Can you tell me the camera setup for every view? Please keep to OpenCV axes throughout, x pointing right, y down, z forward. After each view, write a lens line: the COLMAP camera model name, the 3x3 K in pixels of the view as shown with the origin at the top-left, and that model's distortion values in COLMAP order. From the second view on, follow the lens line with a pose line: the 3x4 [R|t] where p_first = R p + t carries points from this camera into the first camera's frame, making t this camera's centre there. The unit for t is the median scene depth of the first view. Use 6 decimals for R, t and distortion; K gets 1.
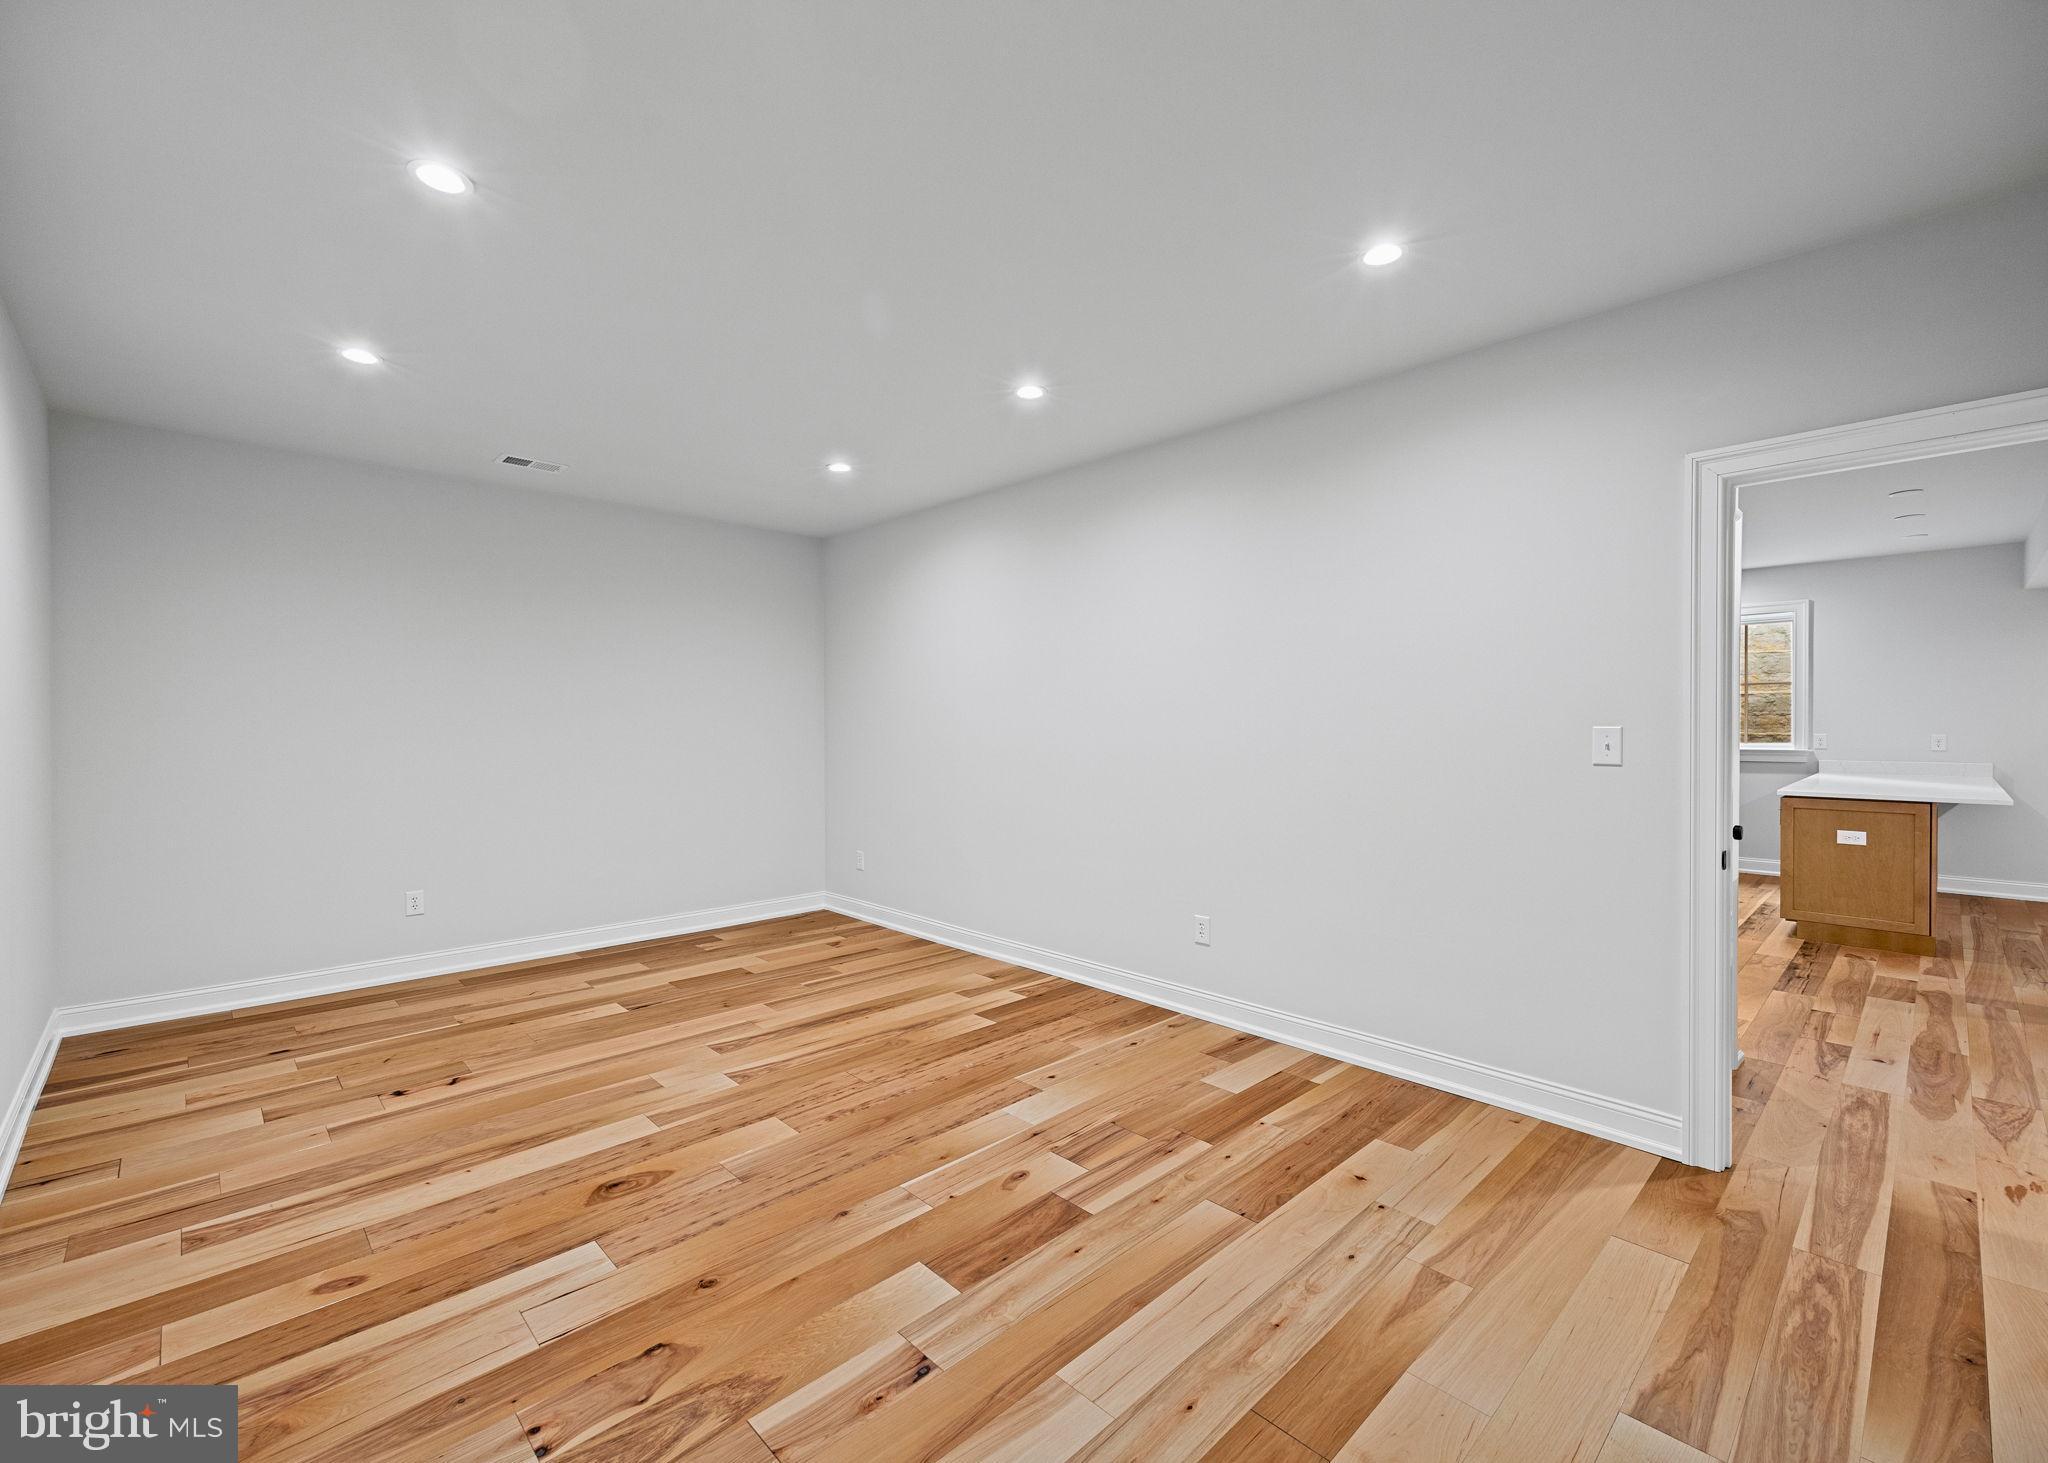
lens RADIAL K [[878.8, 0, 1025.5], [0, 878.8, 713.2], [0, 0, 1]] dist [-0.000862, -0.000047]
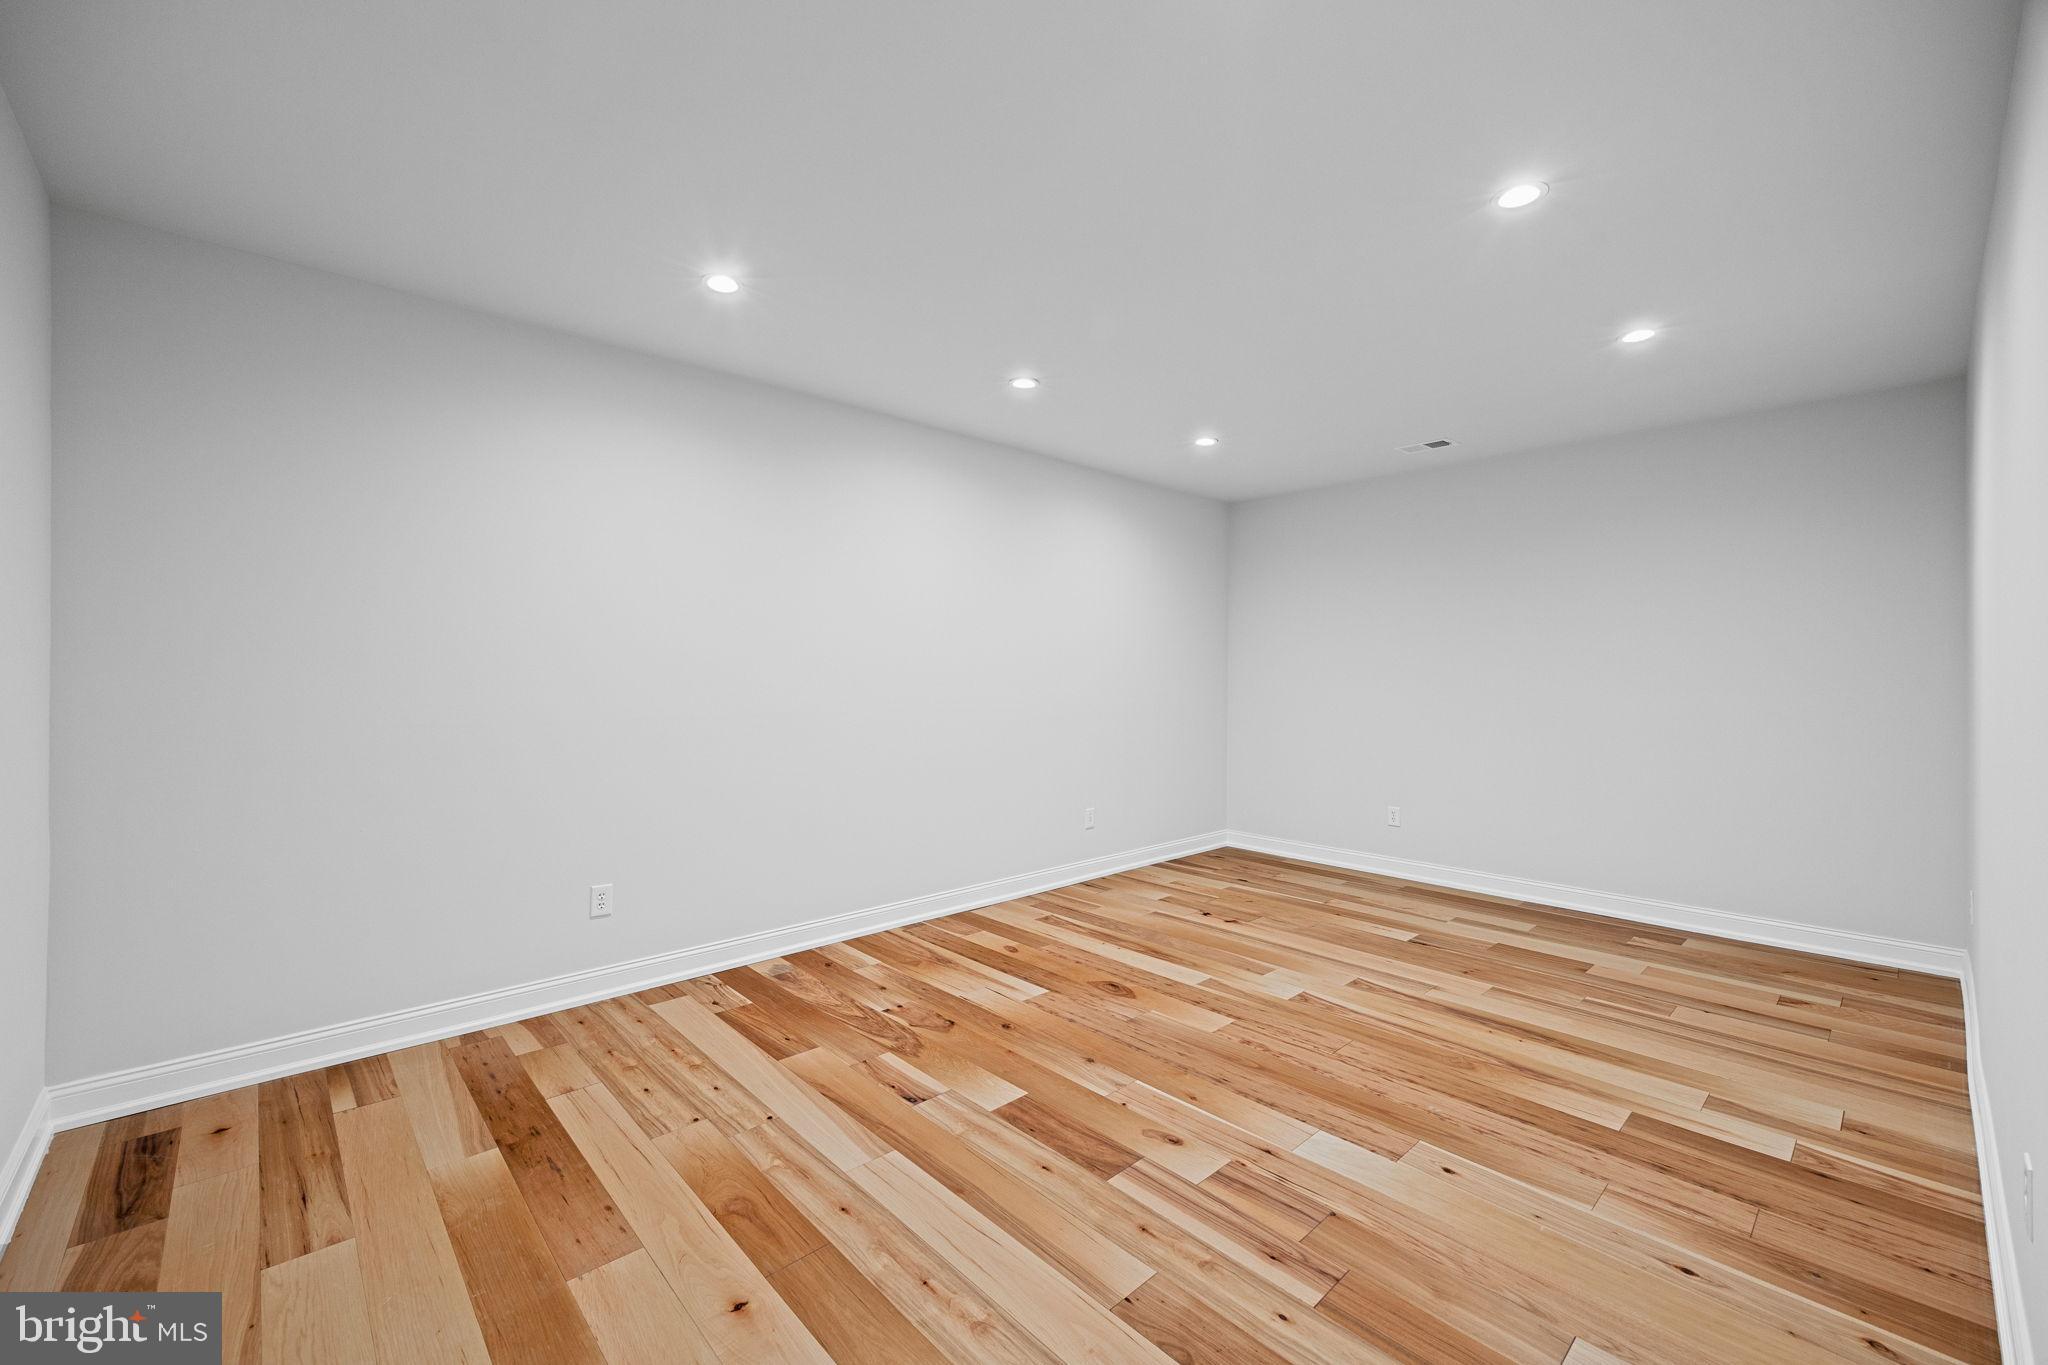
lens RADIAL K [[825.5, 0, 1018.9], [0, 825.5, 682.9], [0, 0, 1]] dist [0.001582, -0.000209]
pose [[-0.022091, 0.013519, -0.999665, 0.729520], [0.006389, 0.999890, 0.013381, 0.000635], [0.999736, -0.006091, -0.022175, 0.678847]]
